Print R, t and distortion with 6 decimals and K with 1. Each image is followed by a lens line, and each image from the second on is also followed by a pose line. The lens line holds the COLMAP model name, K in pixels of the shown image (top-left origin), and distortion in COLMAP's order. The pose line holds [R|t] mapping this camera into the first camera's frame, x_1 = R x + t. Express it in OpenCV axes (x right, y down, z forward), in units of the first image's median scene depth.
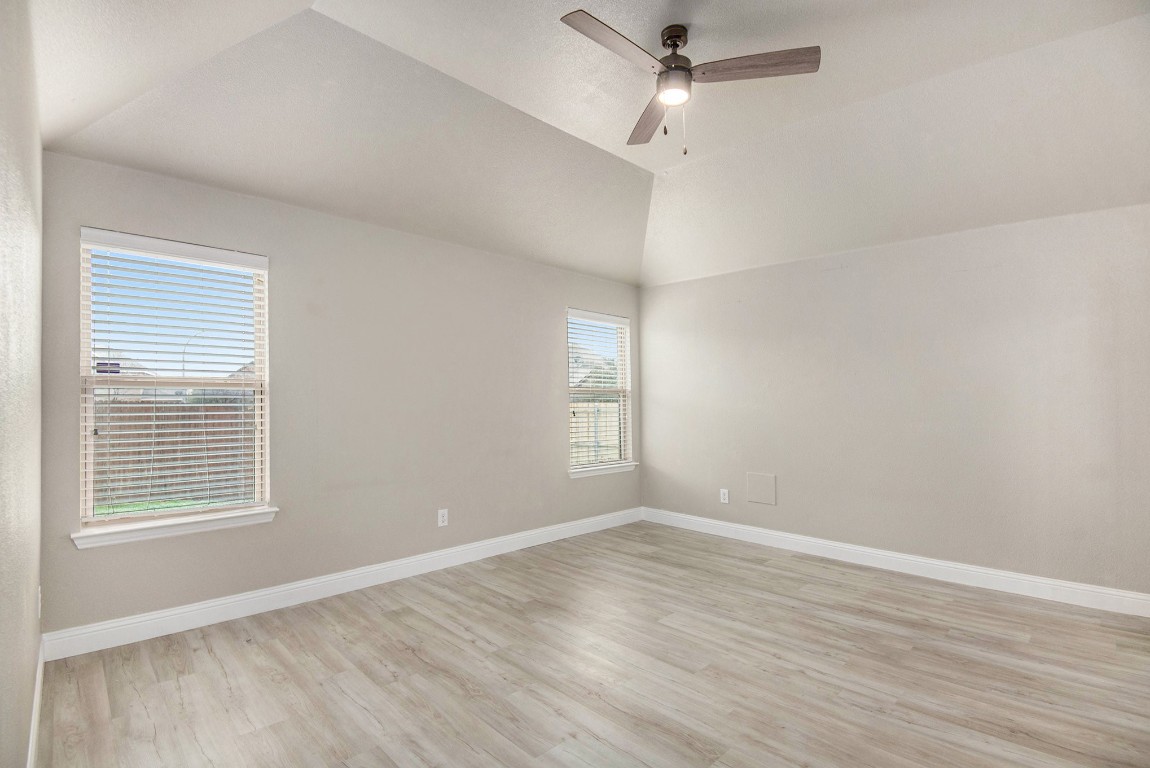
lens RADIAL K [[535.4, 0, 574.7], [0, 535.4, 398.2], [0, 0, 1]] dist [-0.006575, -0.024861]
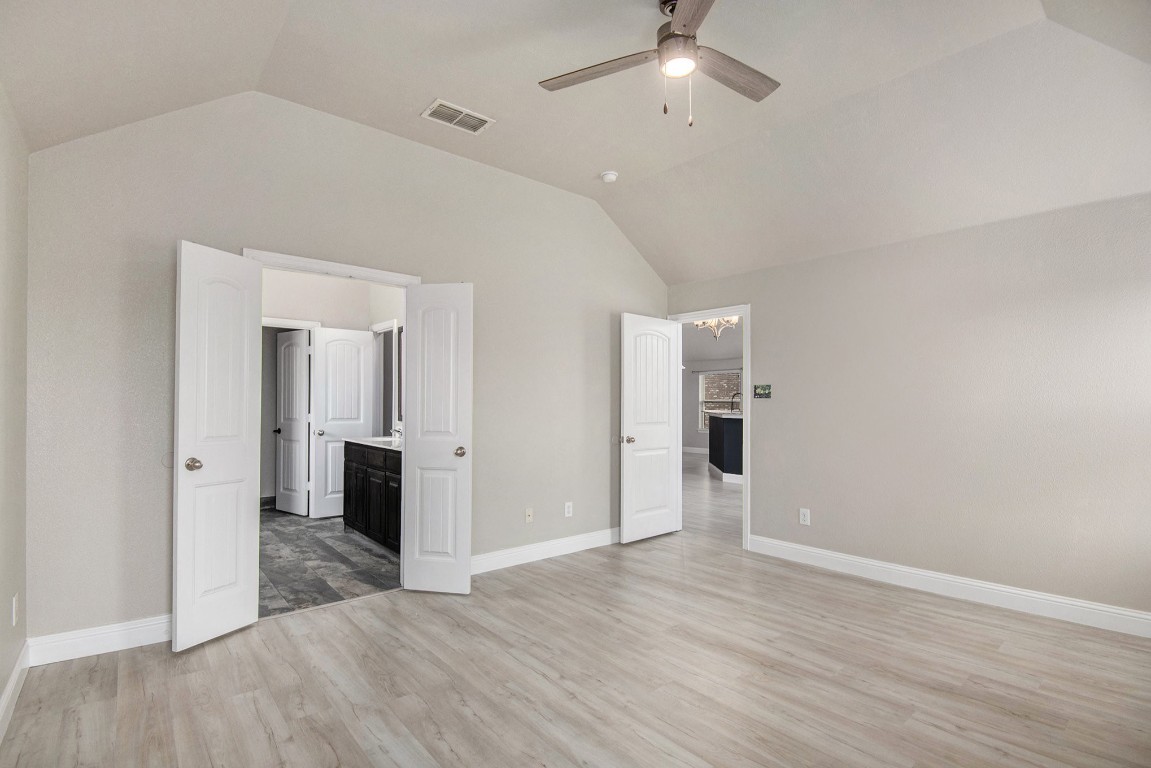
lens RADIAL K [[535.8, 0, 575.2], [0, 535.8, 398.2], [0, 0, 1]] dist [-0.006575, -0.024861]
pose [[-0.996236, -0.001548, 0.086673, 0.316723], [-0.002755, 0.999901, -0.013812, 0.007445], [-0.086643, -0.013999, -0.996141, 1.989763]]
